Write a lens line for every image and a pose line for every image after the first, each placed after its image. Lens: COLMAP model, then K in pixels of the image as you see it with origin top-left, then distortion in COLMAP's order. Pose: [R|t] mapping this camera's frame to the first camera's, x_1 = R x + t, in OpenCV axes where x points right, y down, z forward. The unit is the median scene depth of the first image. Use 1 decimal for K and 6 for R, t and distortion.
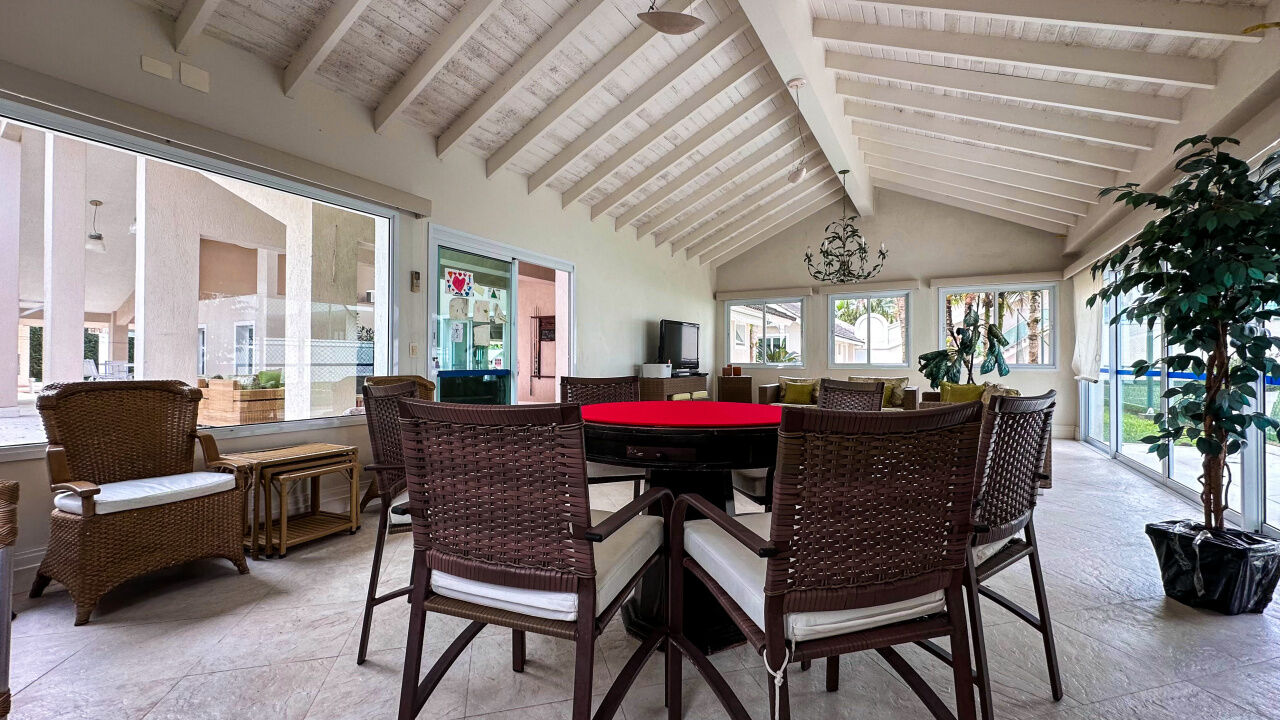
lens RADIAL K [[524.4, 0, 643.6], [0, 524.4, 360.3], [0, 0, 1]] dist [-0.004060, 0.001135]
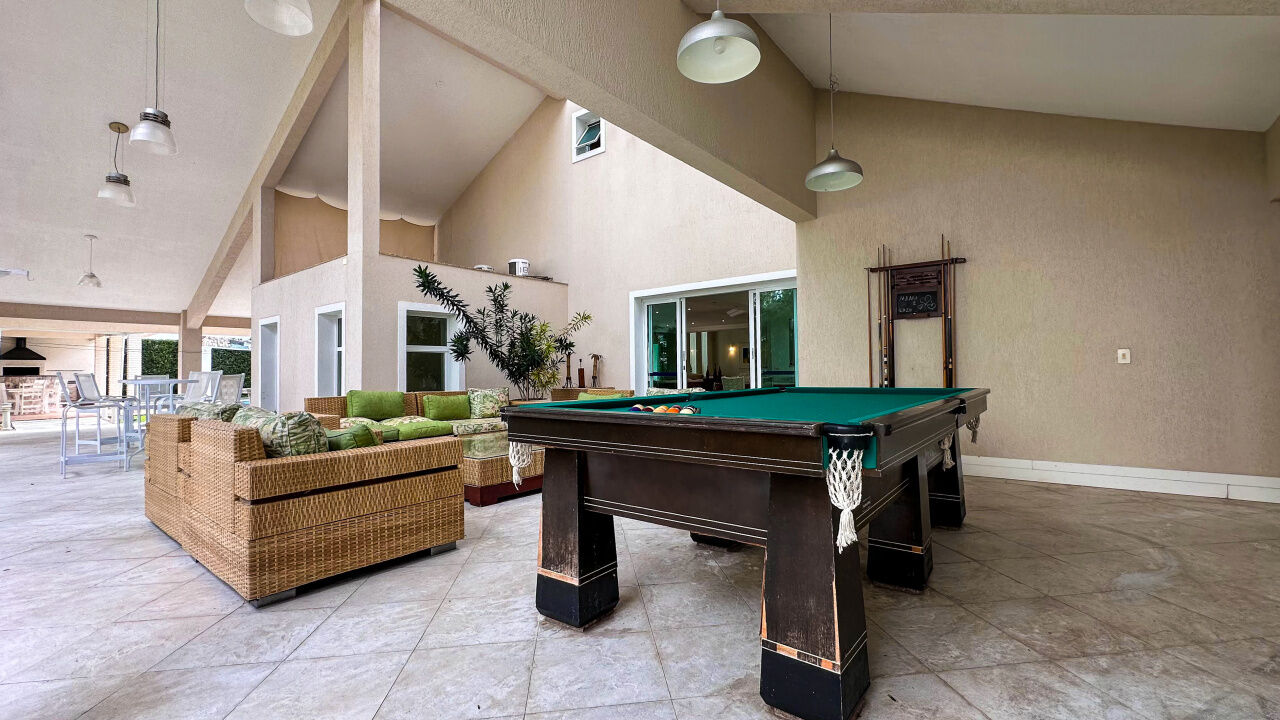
lens RADIAL K [[524.4, 0, 652.5], [0, 524.4, 362.2], [0, 0, 1]] dist [-0.004060, 0.001135]
pose [[0.989976, -0.018739, -0.139984, -0.321092], [0.016767, 0.999743, -0.015253, 0.005736], [0.140234, 0.012753, 0.990036, 0.468559]]
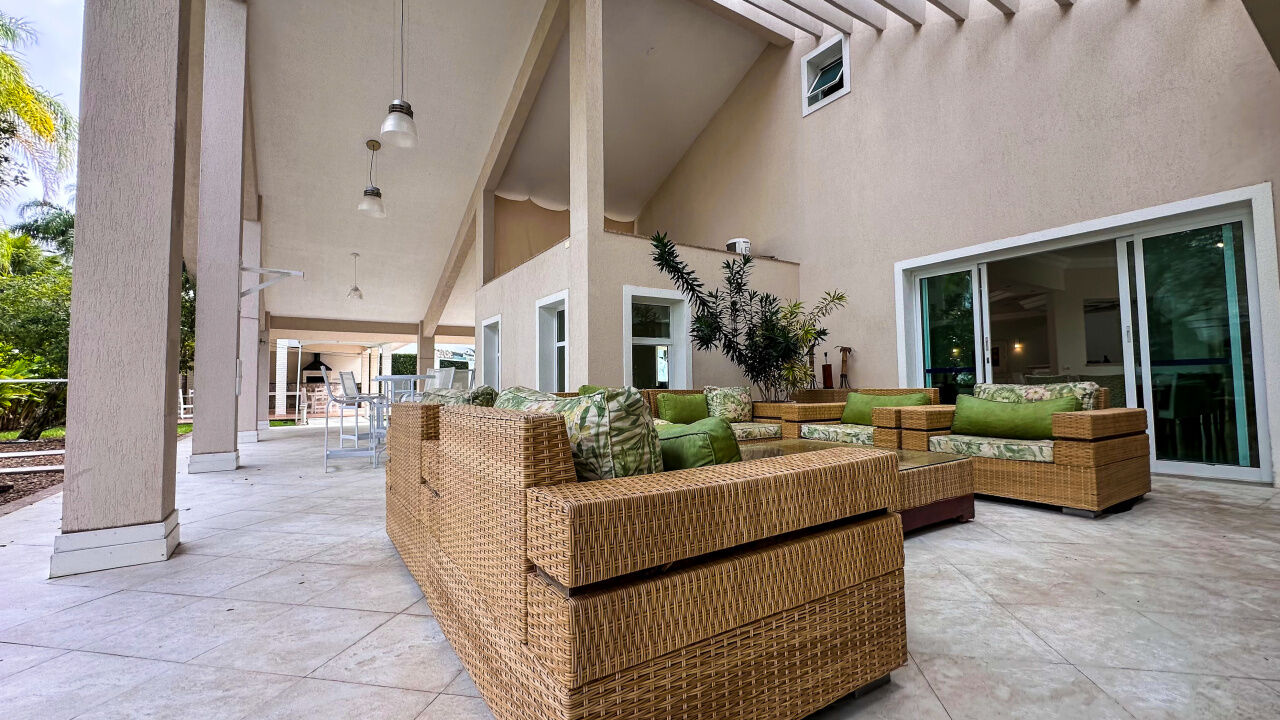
lens RADIAL K [[524.4, 0, 633.6], [0, 524.4, 360.4], [0, 0, 1]] dist [-0.004060, 0.001135]
pose [[0.885038, -0.037536, -0.464003, -0.440721], [0.018295, 0.998778, -0.045902, 0.019657], [0.465159, 0.032136, 0.884644, 0.565524]]
